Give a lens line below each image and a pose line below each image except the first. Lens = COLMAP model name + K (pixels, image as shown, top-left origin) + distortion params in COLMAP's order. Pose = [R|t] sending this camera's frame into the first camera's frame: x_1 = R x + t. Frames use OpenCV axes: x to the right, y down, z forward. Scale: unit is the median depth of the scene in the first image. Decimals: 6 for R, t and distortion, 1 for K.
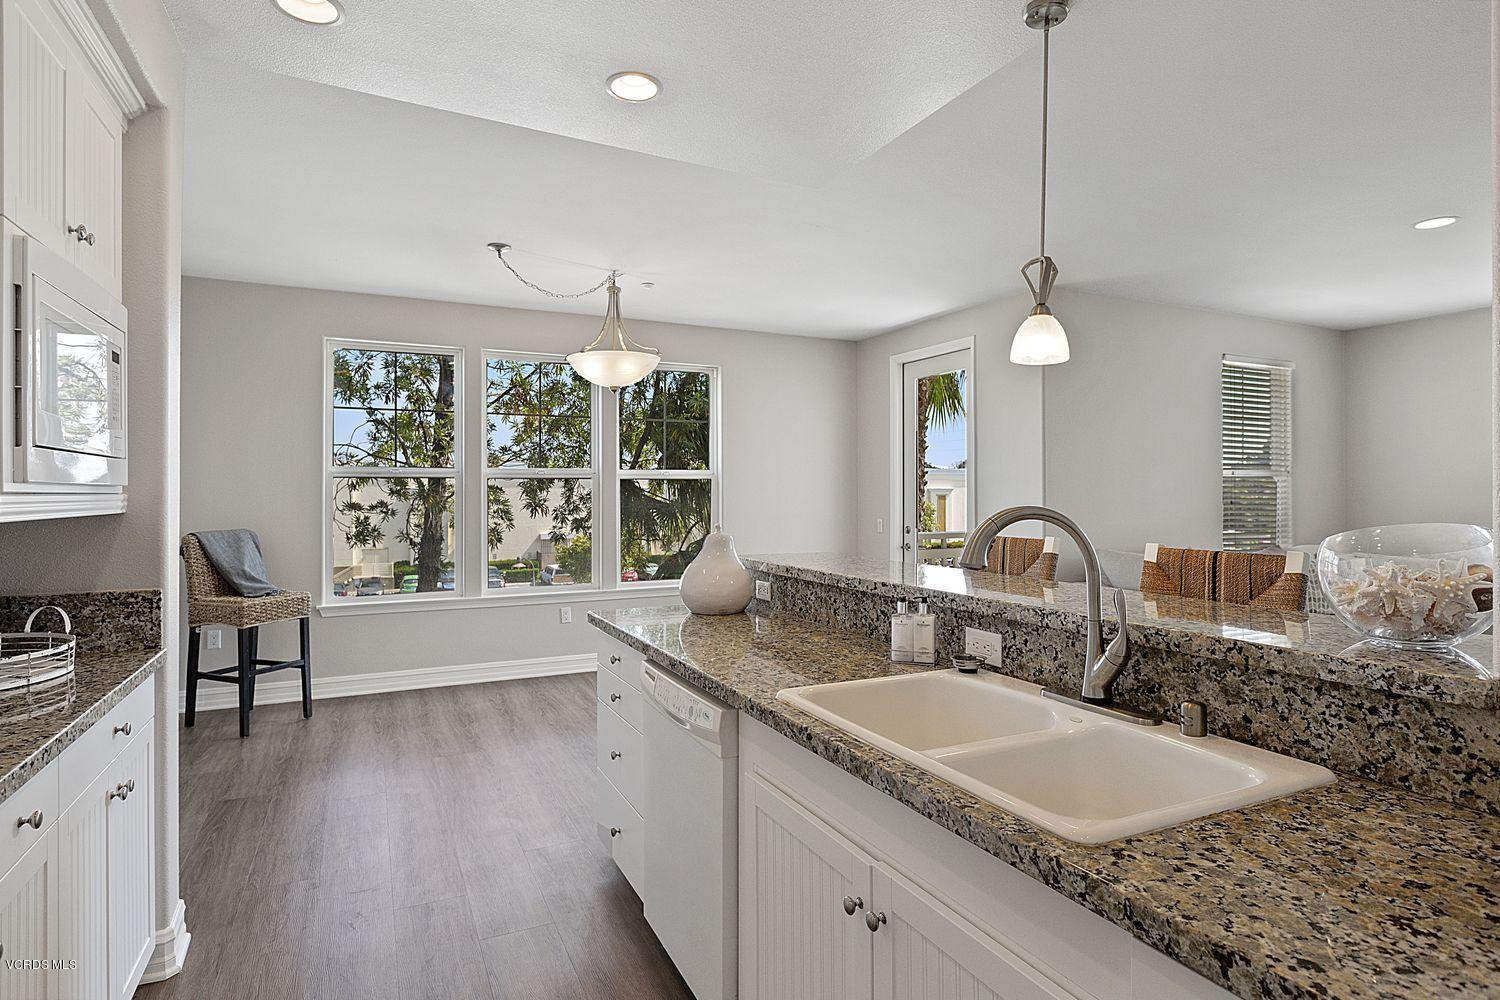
lens RADIAL K [[790.1, 0, 754.8], [0, 790.1, 497.2], [0, 0, 1]] dist [-0.002035, 0.000414]
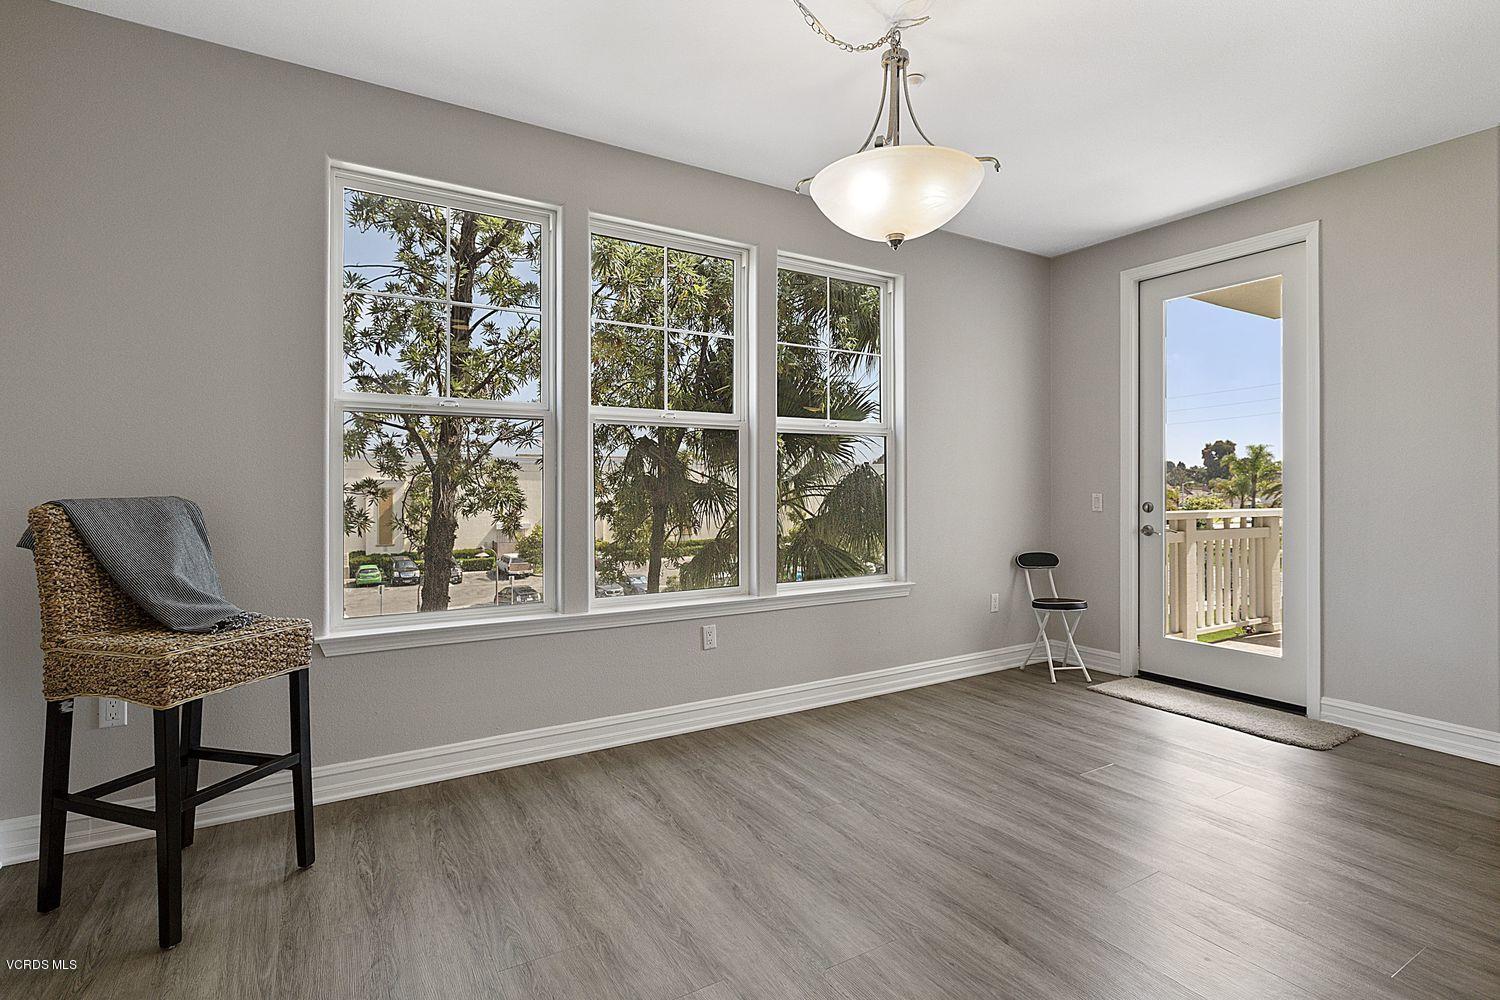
lens RADIAL K [[702.5, 0, 742.8], [0, 702.5, 496.7], [0, 0, 1]] dist [-0.000972, -0.000613]
pose [[0.996015, 0.001101, 0.089183, -0.312882], [-0.001668, 0.999979, 0.006285, 0.036154], [-0.089174, -0.006409, 0.995995, 0.503174]]
